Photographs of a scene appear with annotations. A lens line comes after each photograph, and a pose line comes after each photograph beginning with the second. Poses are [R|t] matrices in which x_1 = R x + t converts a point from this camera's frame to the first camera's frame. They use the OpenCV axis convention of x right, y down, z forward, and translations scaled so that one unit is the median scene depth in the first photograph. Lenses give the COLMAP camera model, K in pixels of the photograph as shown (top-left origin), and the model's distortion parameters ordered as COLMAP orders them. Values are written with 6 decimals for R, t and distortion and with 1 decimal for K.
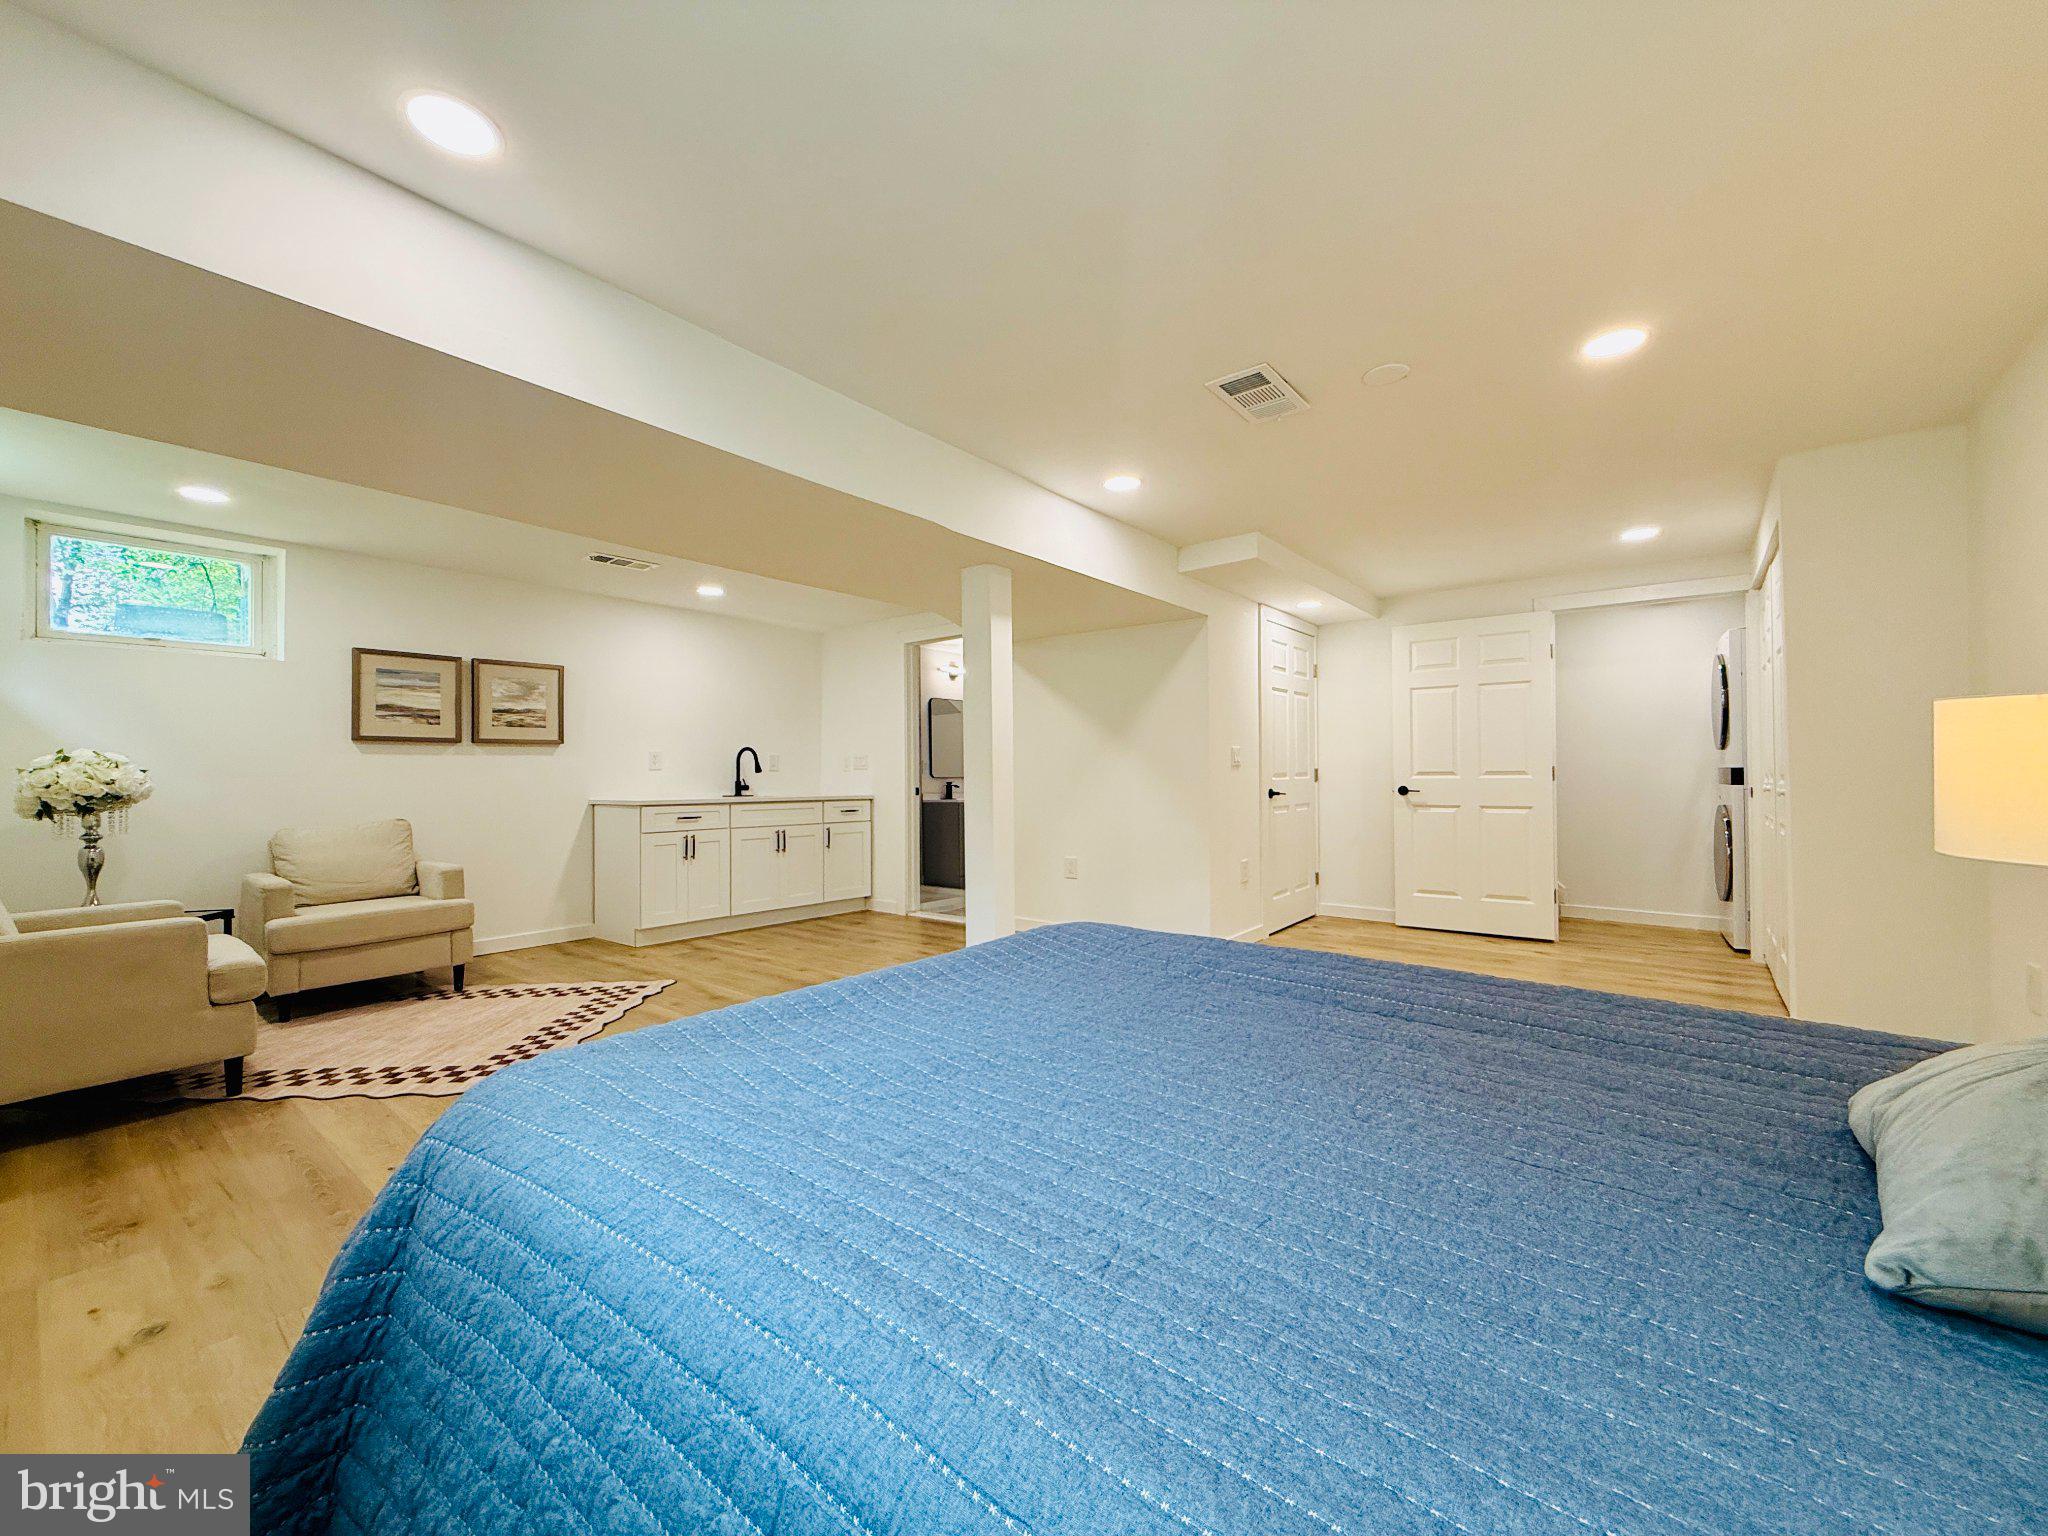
lens RADIAL K [[816.2, 0, 1040.4], [0, 816.2, 766.5], [0, 0, 1]] dist [0.000876, -0.000030]
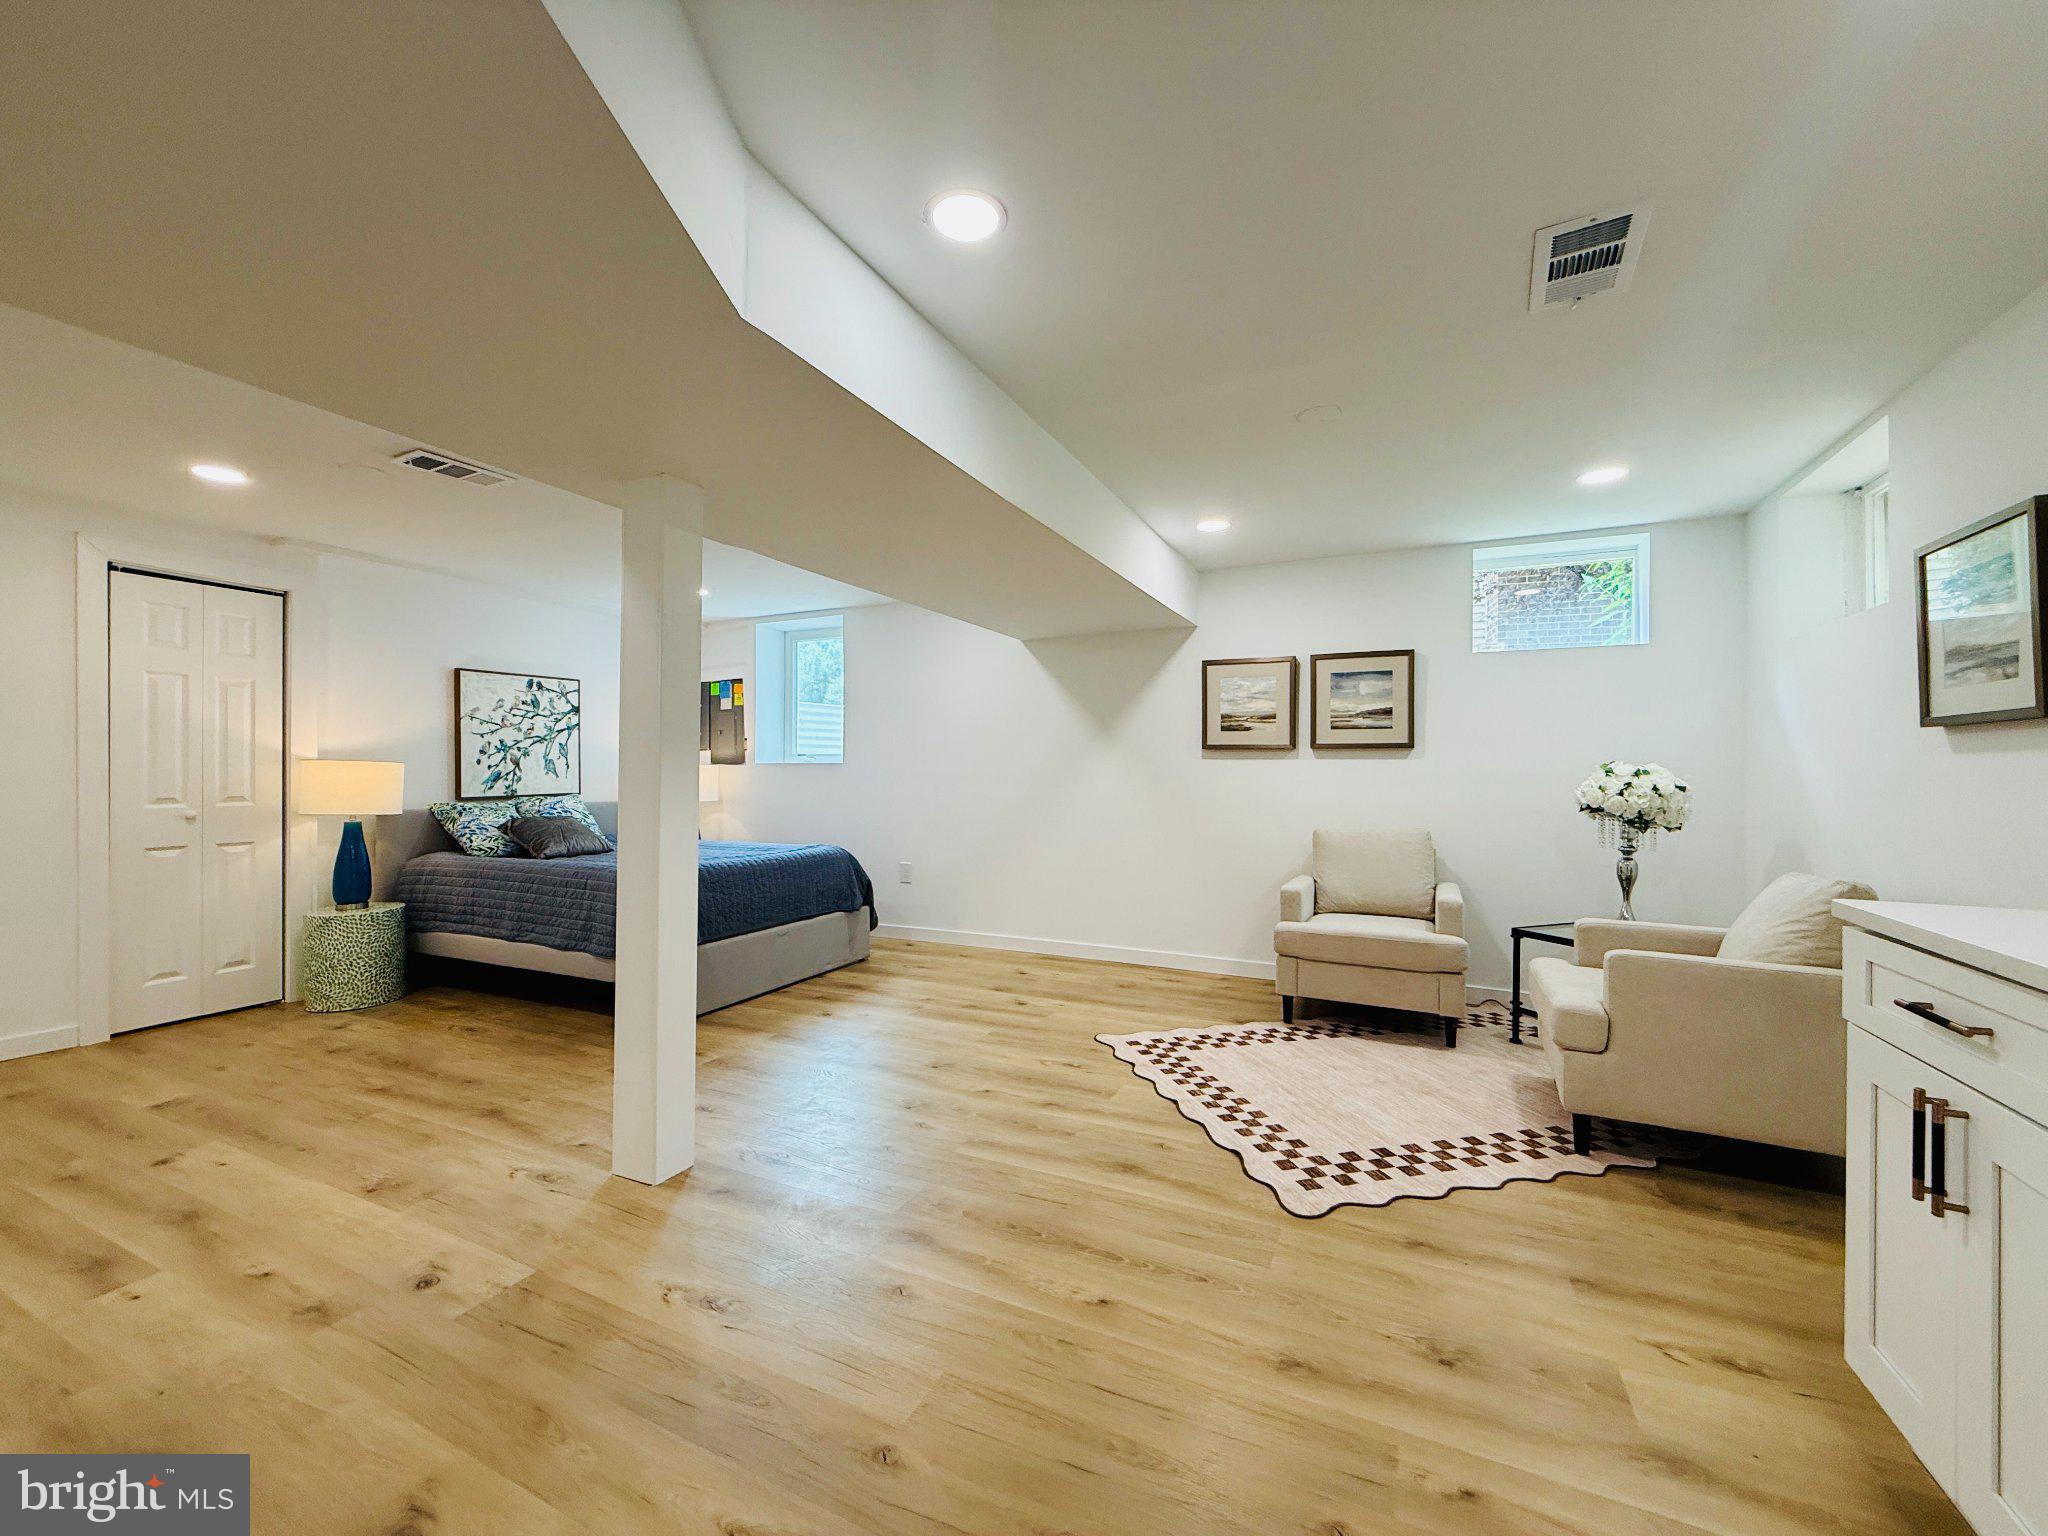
lens RADIAL K [[816.2, 0, 1009.6], [0, 816.2, 772.0], [0, 0, 1]] dist [0.000876, -0.000030]
pose [[-0.977025, -0.008858, -0.212942, -0.222741], [-0.008189, 0.999958, -0.004025, 0.004296], [0.212968, -0.002189, -0.977057, 1.857973]]
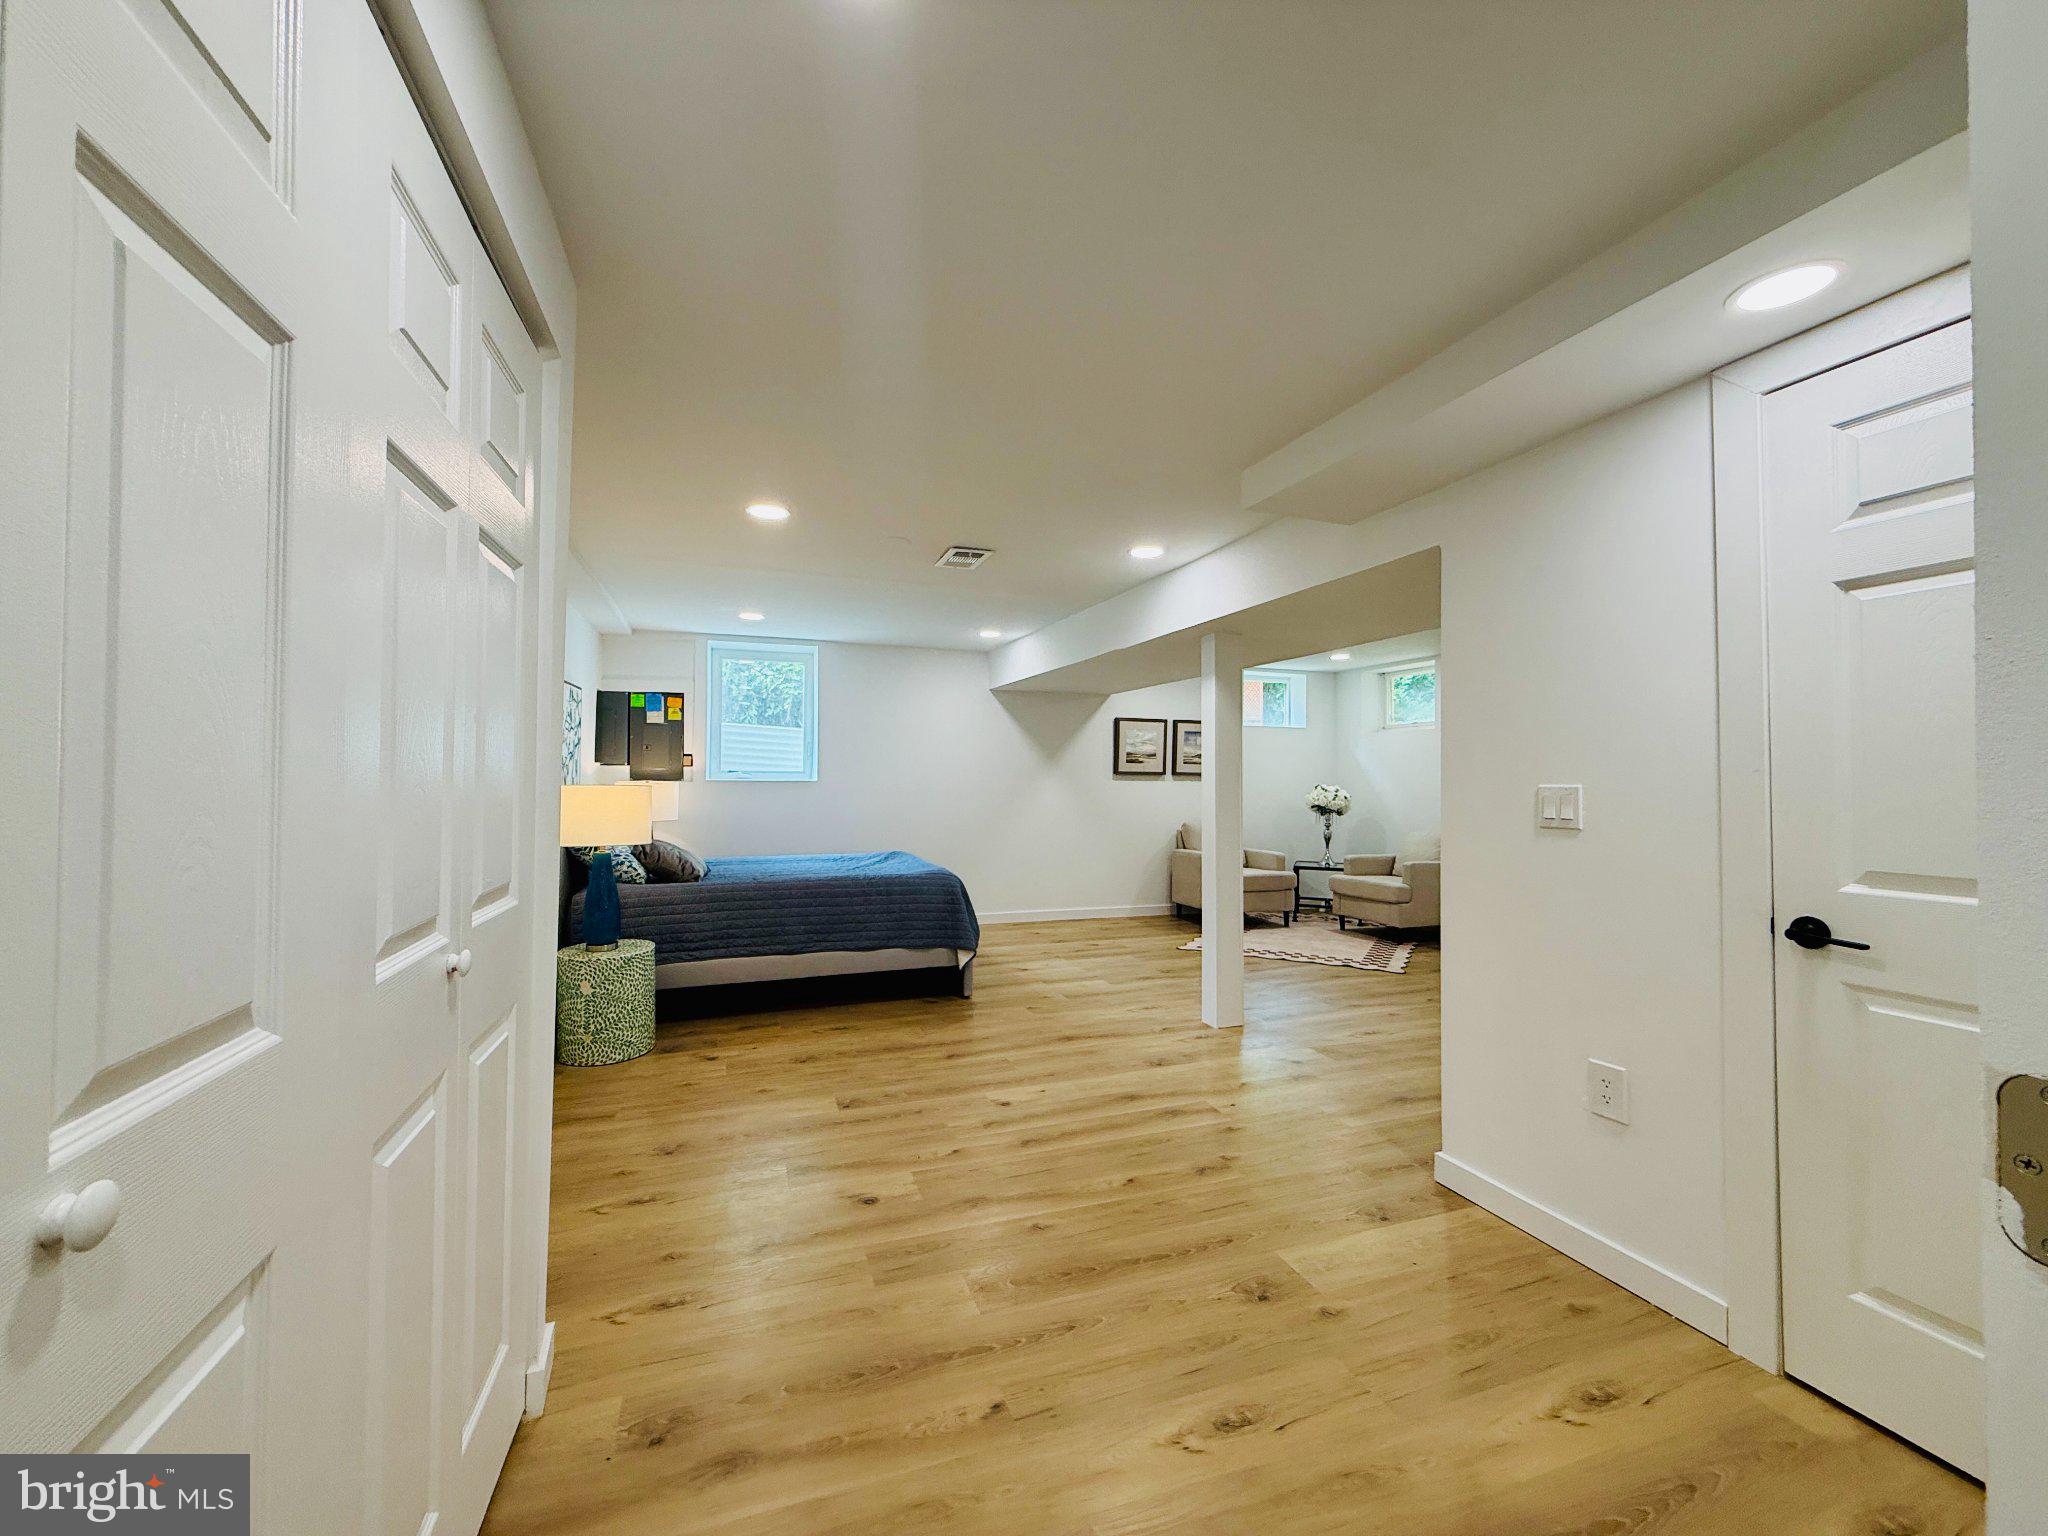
lens RADIAL K [[816.2, 0, 1013.9], [0, 816.2, 764.5], [0, 0, 1]] dist [0.000876, -0.000030]
pose [[-0.543094, -0.022884, -0.839360, 1.137606], [-0.007942, 0.999724, -0.022118, -0.018255], [0.839634, -0.005346, -0.543126, 1.516710]]
